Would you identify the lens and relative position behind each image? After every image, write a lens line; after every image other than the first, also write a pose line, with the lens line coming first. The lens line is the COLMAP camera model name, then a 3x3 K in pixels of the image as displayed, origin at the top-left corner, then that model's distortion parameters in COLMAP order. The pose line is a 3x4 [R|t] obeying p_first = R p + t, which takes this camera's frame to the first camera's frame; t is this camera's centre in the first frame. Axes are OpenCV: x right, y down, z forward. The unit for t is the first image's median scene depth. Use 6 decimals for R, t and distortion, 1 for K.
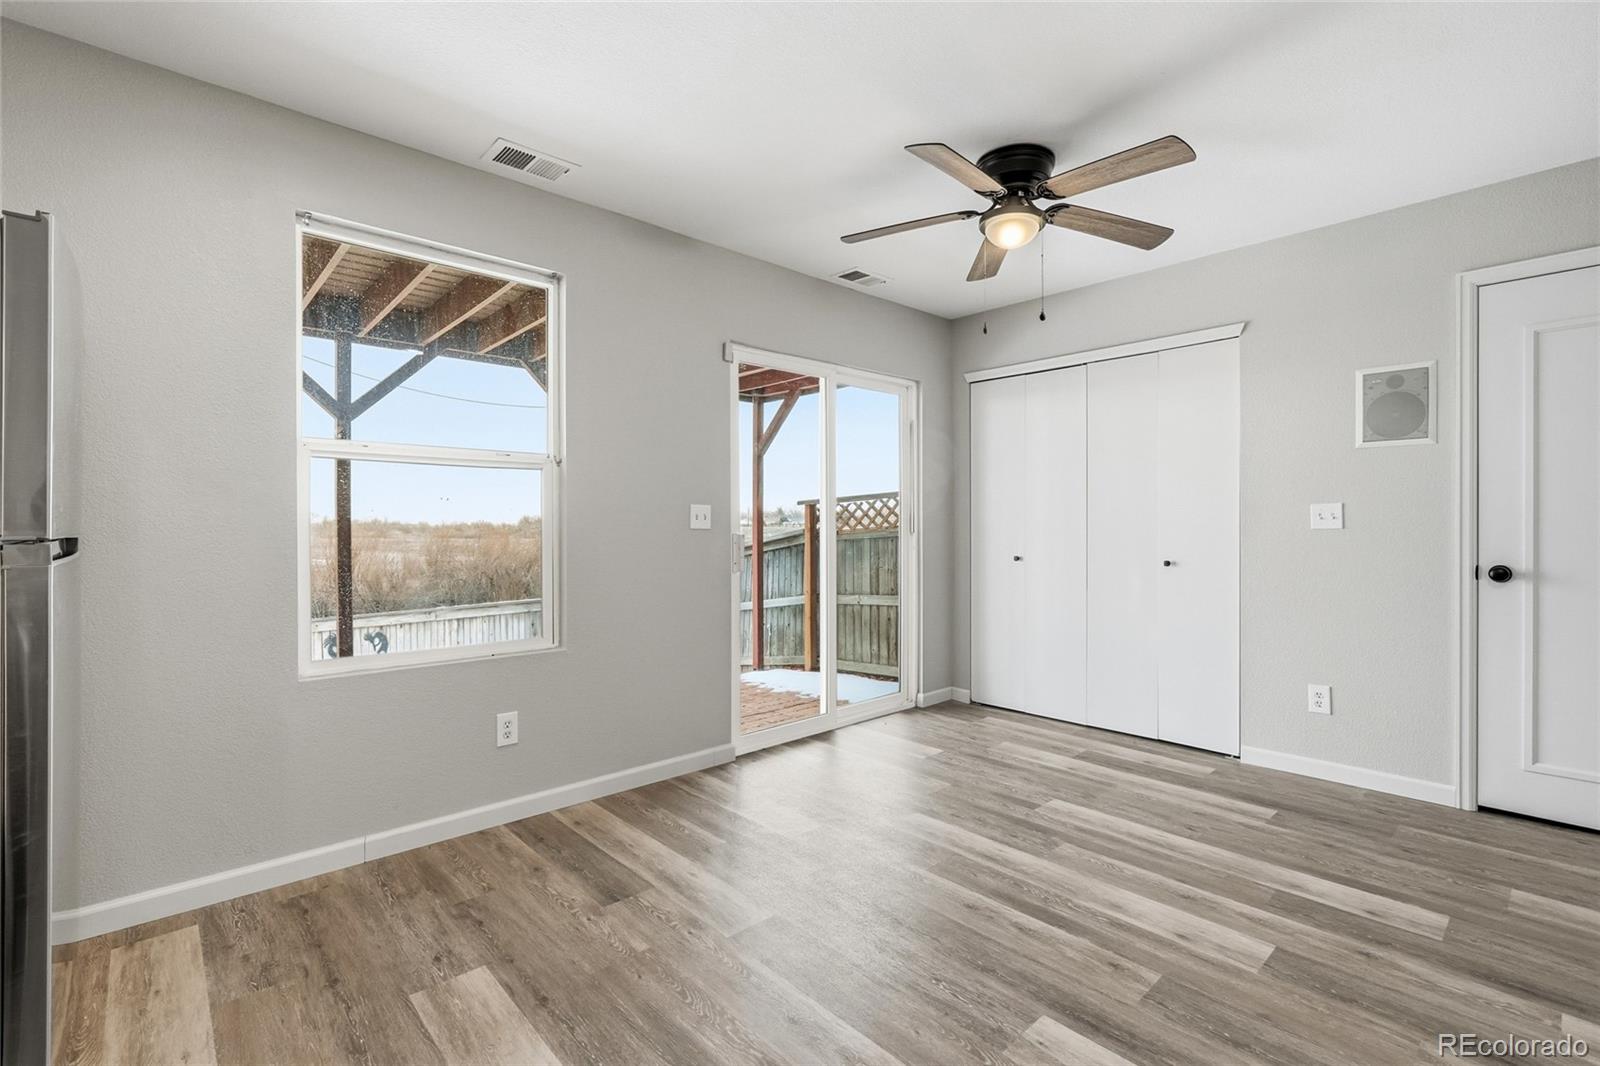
lens RADIAL K [[723.0, 0, 800.8], [0, 723.0, 532.6], [0, 0, 1]] dist [-0.012111, 0.003612]
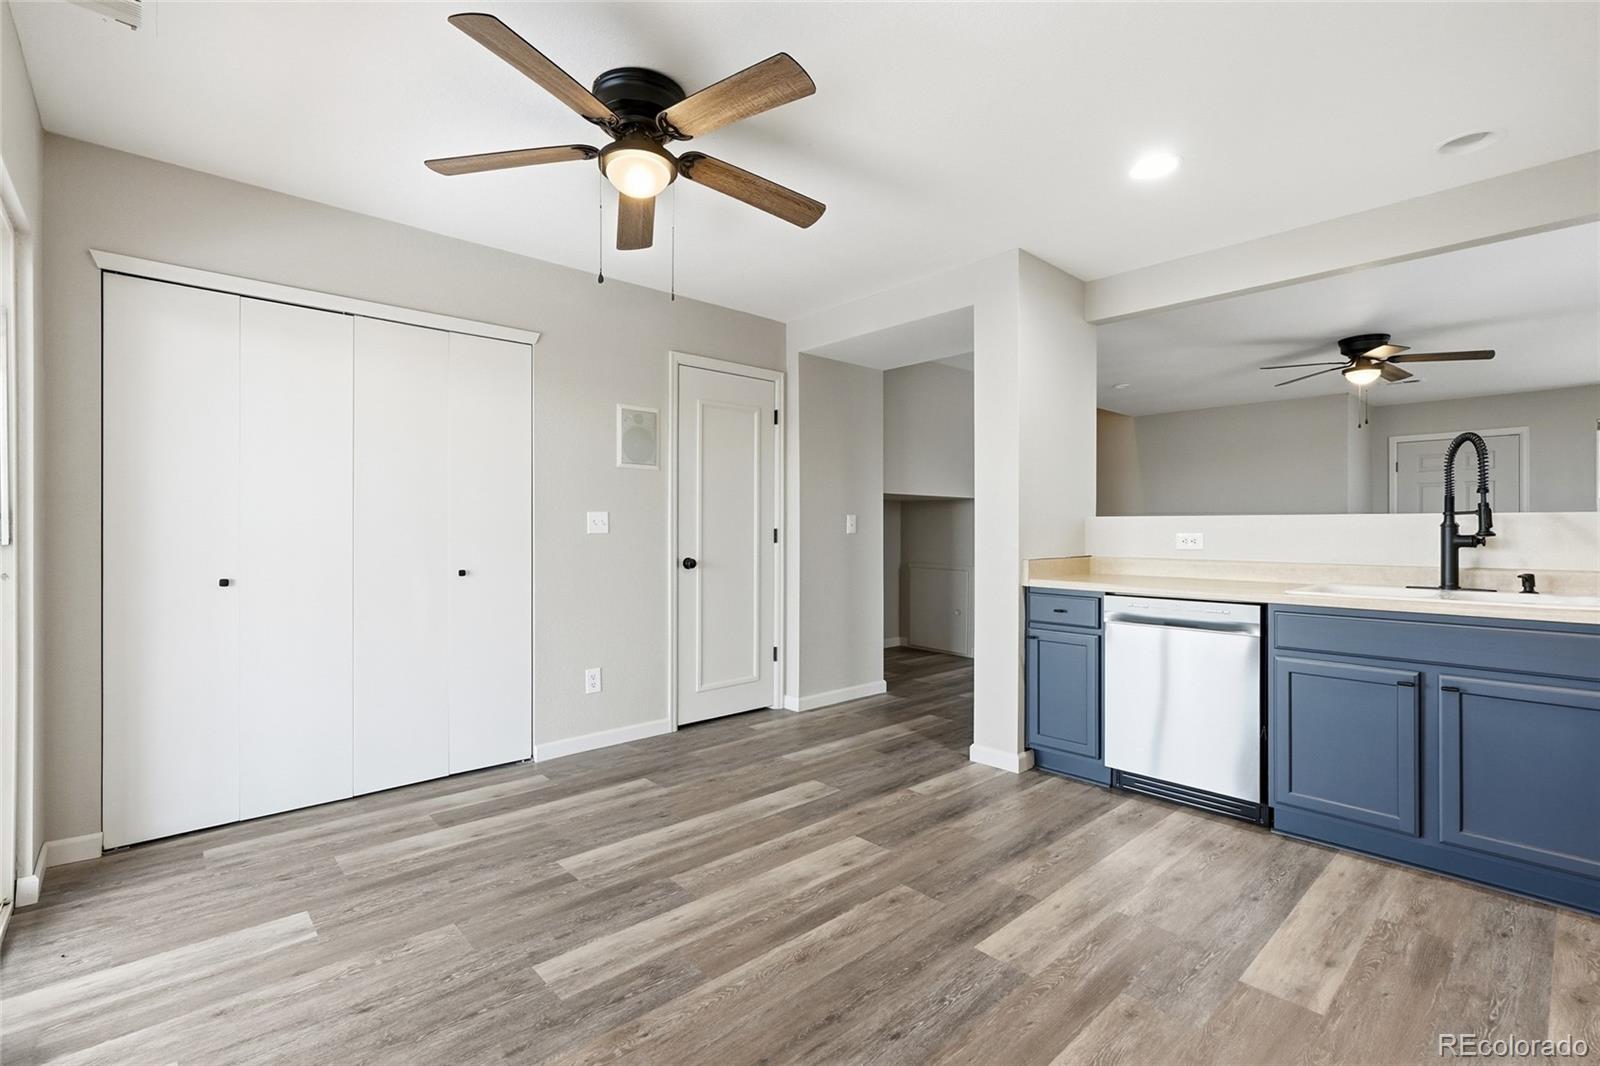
lens RADIAL K [[723.0, 0, 796.1], [0, 723.0, 530.7], [0, 0, 1]] dist [-0.012111, 0.003612]
pose [[-0.001527, -0.000393, 0.999999, -0.396998], [0.008545, 0.999963, 0.000406, -0.006538], [-0.999962, 0.008546, -0.001524, 0.607952]]
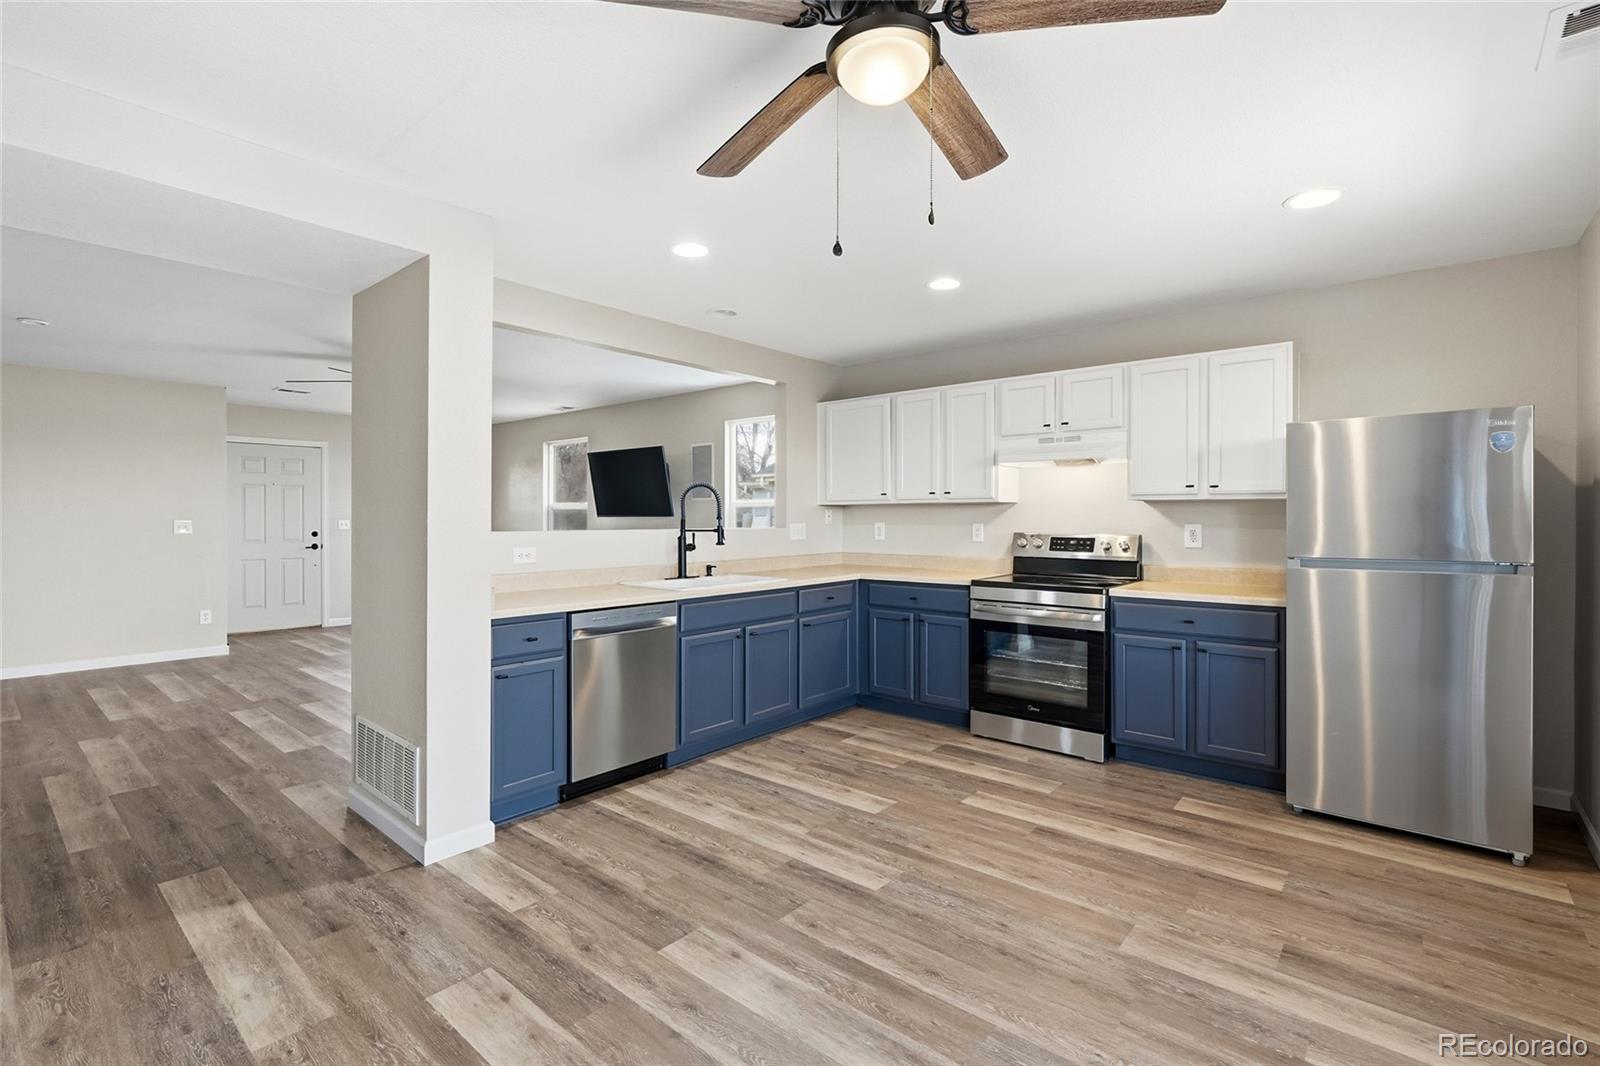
lens RADIAL K [[723.0, 0, 804.9], [0, 723.0, 522.4], [0, 0, 1]] dist [-0.012111, 0.003612]
pose [[-0.991884, 0.000976, -0.127145, 0.316741], [-0.001242, 0.999848, 0.017366, -0.053883], [0.127143, 0.017383, -0.991732, 1.154004]]
